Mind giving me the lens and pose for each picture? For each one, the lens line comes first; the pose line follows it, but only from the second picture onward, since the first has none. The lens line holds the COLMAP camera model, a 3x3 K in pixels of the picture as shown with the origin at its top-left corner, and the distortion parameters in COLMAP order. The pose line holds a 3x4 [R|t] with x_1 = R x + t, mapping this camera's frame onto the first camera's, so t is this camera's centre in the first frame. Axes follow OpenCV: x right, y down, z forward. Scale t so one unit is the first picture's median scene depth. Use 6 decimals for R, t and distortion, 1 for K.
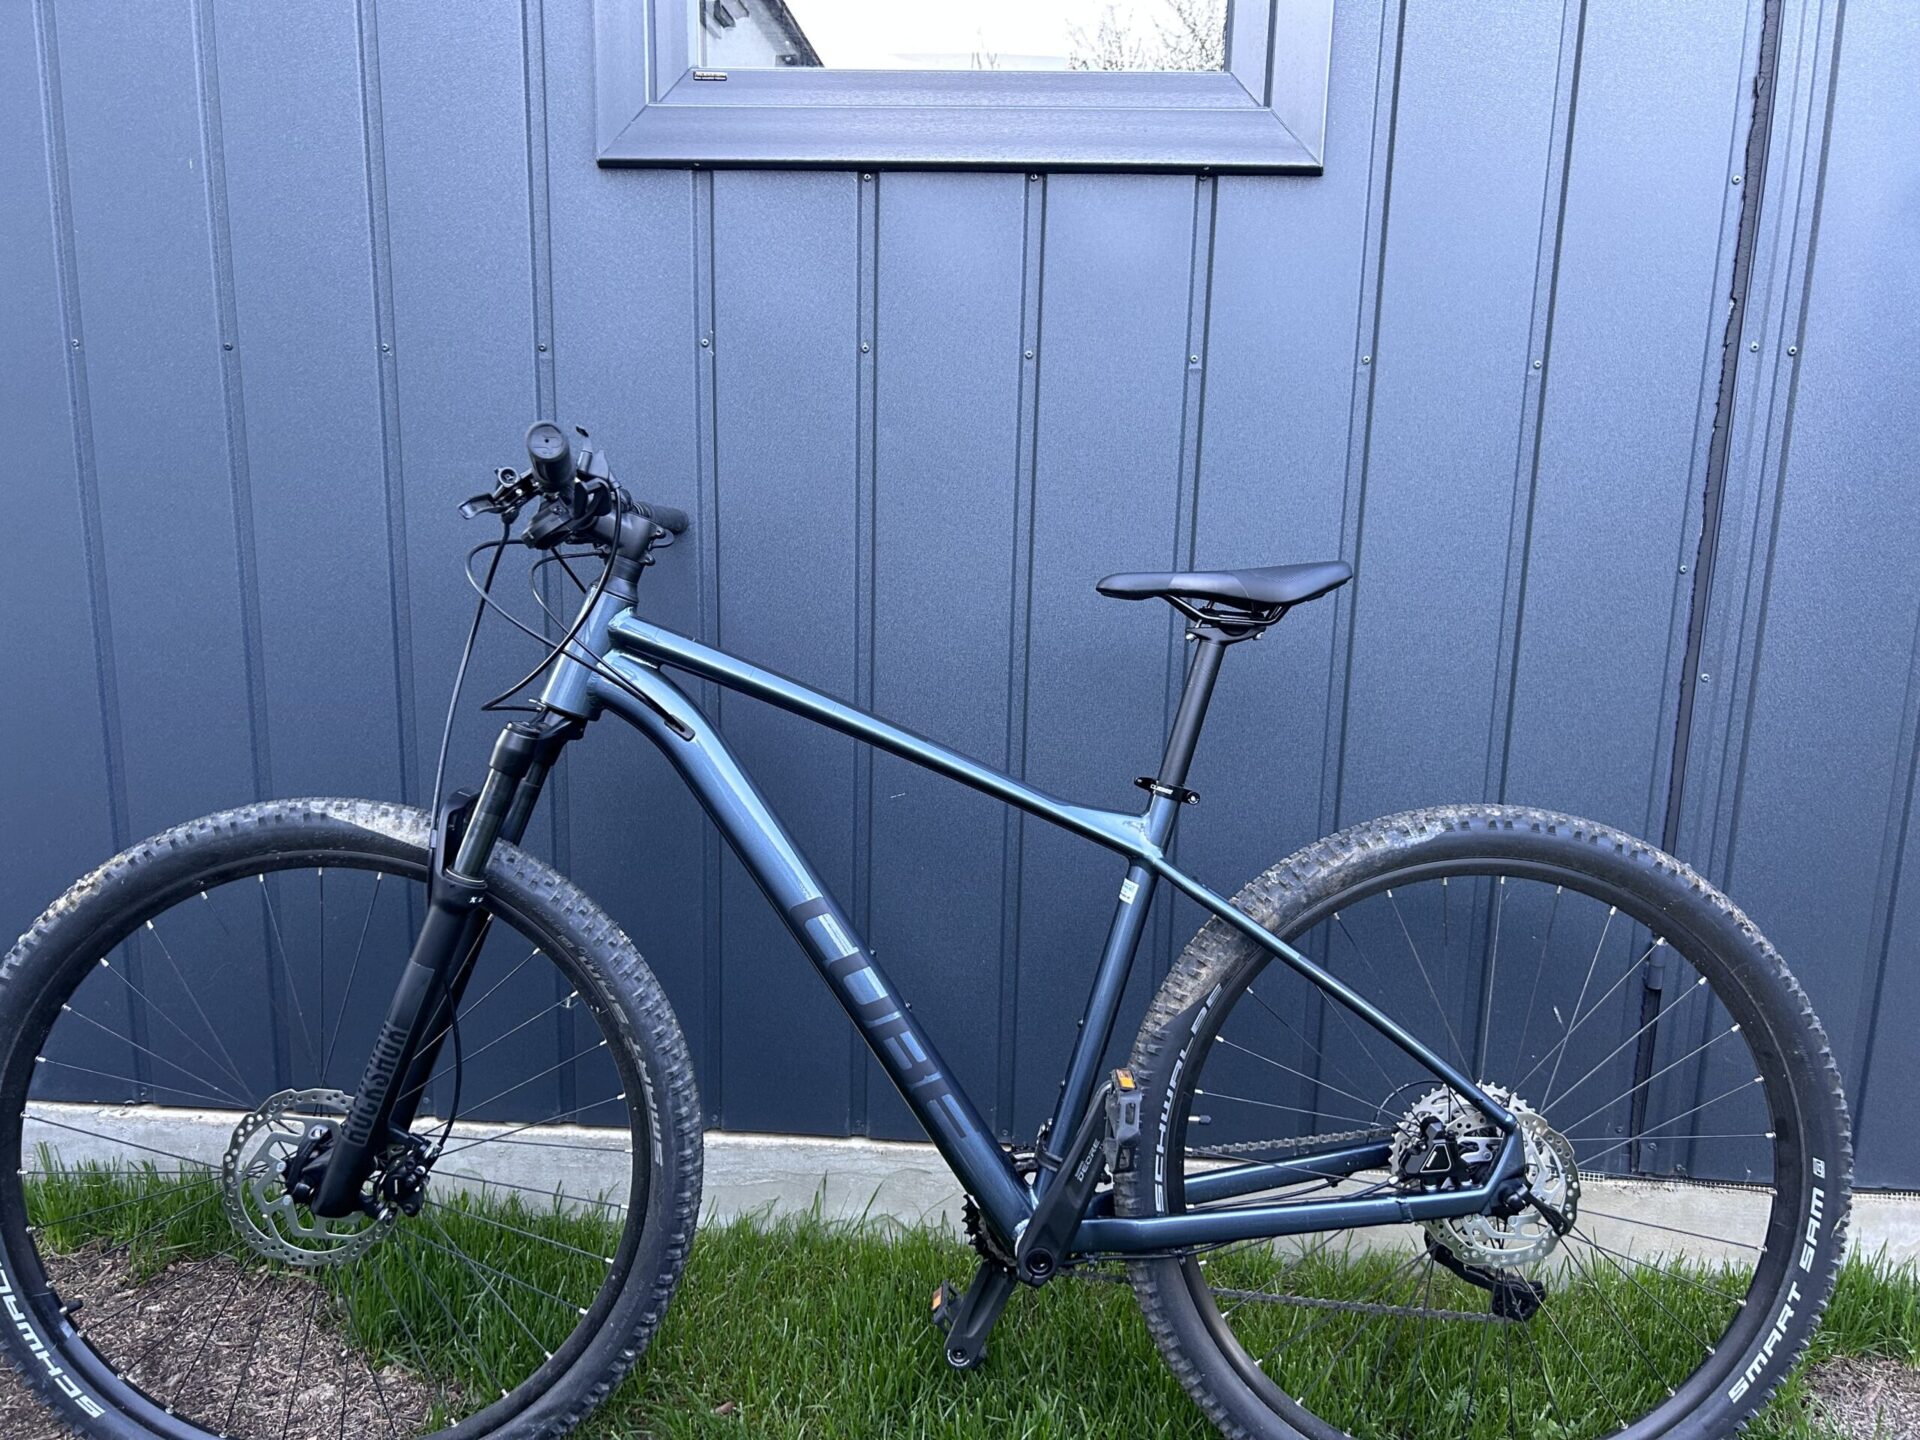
lens RADIAL K [[1512.9, 0, 960.0], [0, 1512.9, 720.0], [0, 0, 1]] dist [0.075451, -0.106915]
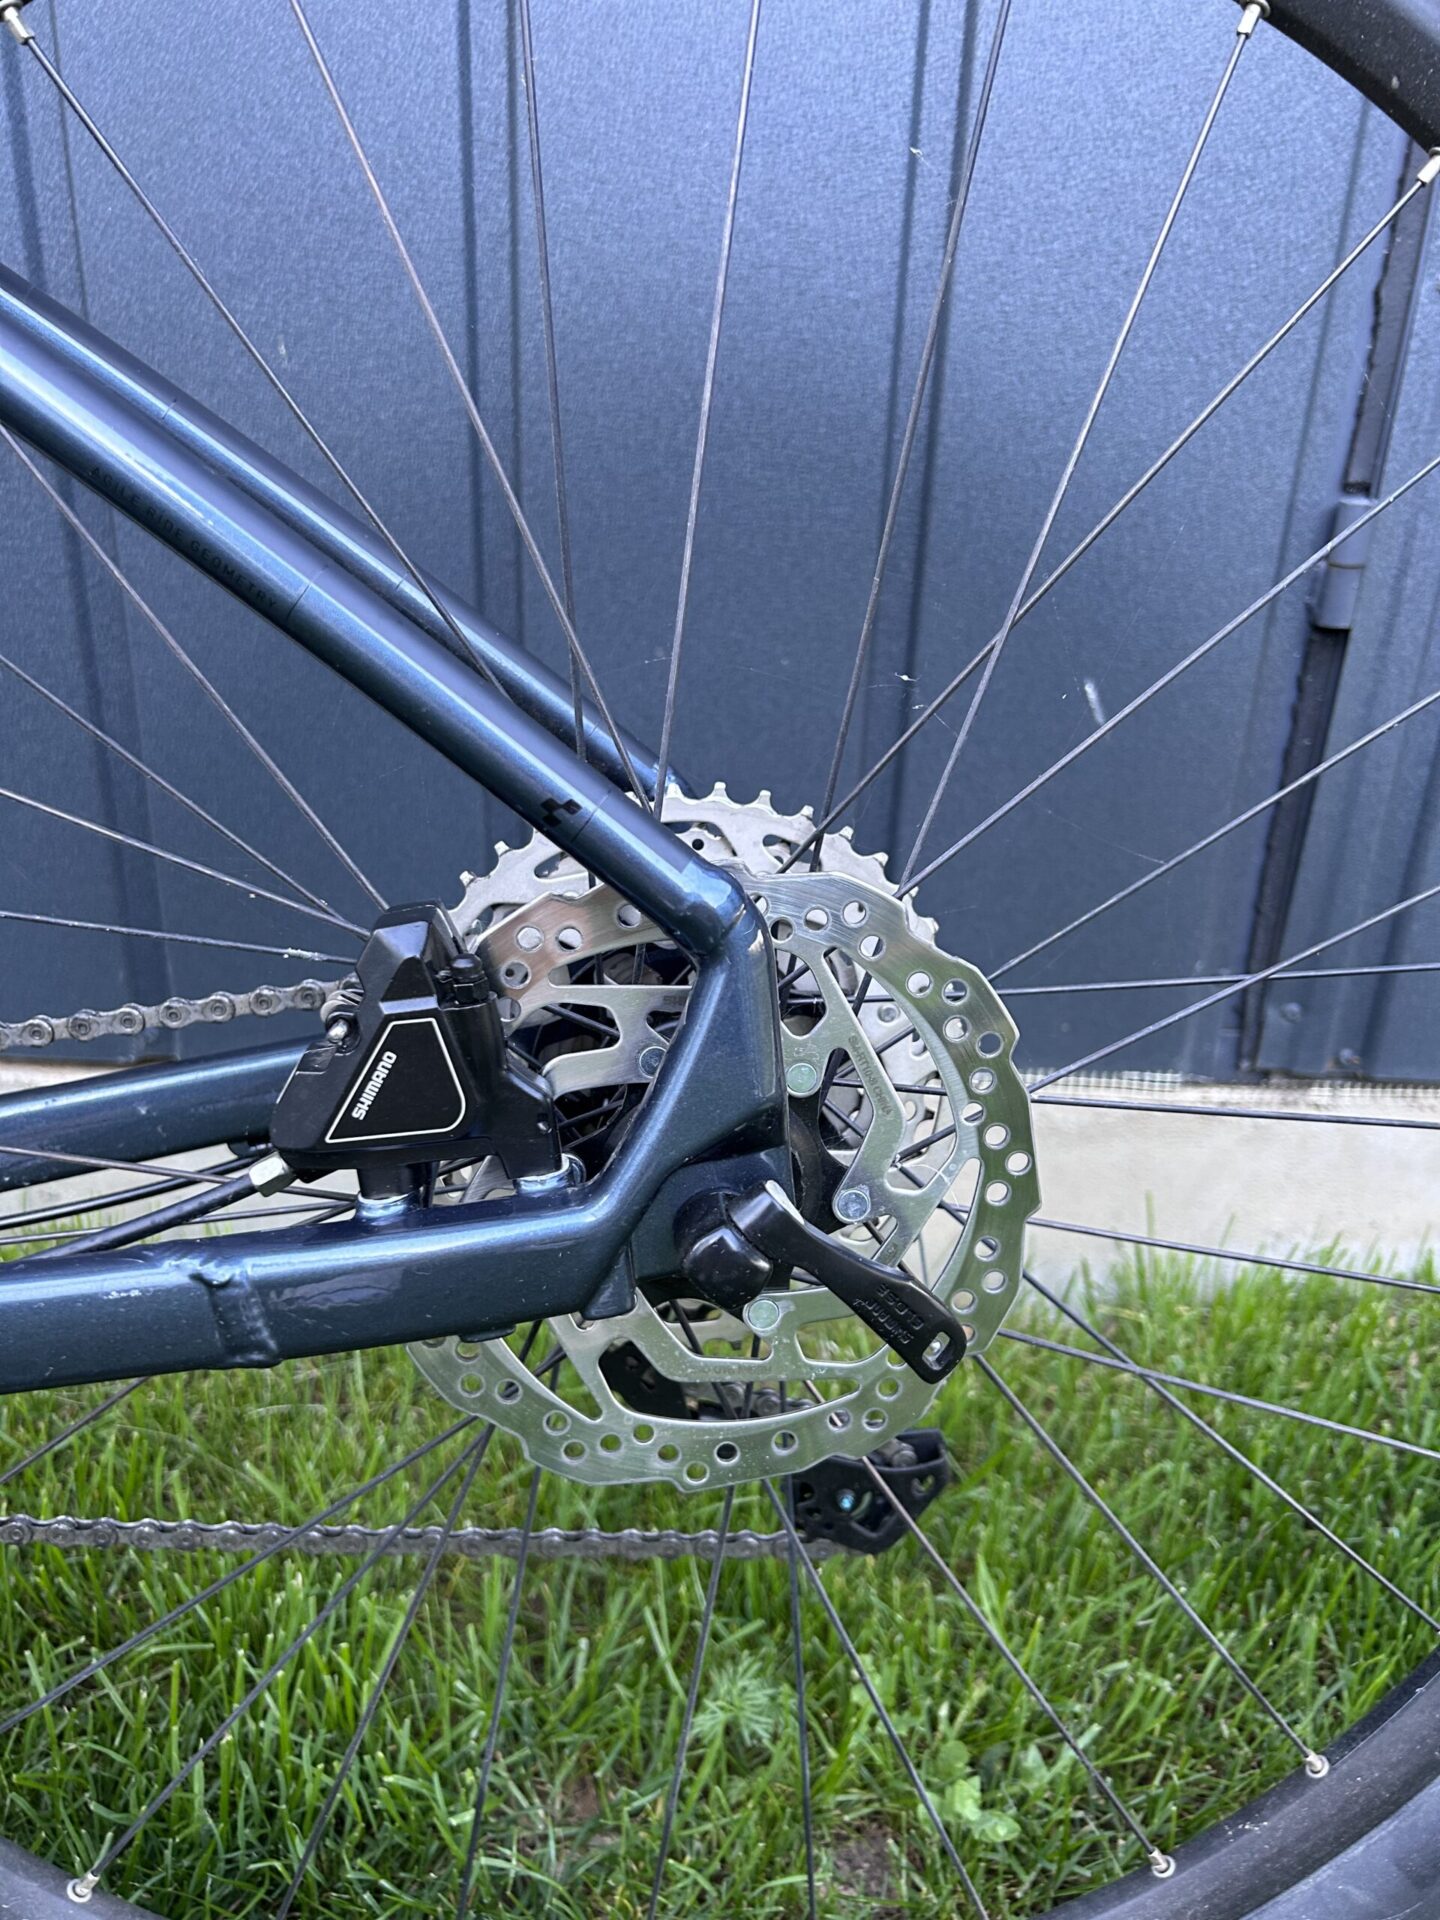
lens RADIAL K [[1512.9, 0, 720.0], [0, 1512.9, 960.0], [0, 0, 1]] dist [0.075451, -0.106915]
pose [[0.997147, -0.019330, 0.072965, 0.258190], [0.002637, 0.974986, 0.222251, 0.166556], [-0.075436, -0.221425, 0.972255, 0.592606]]
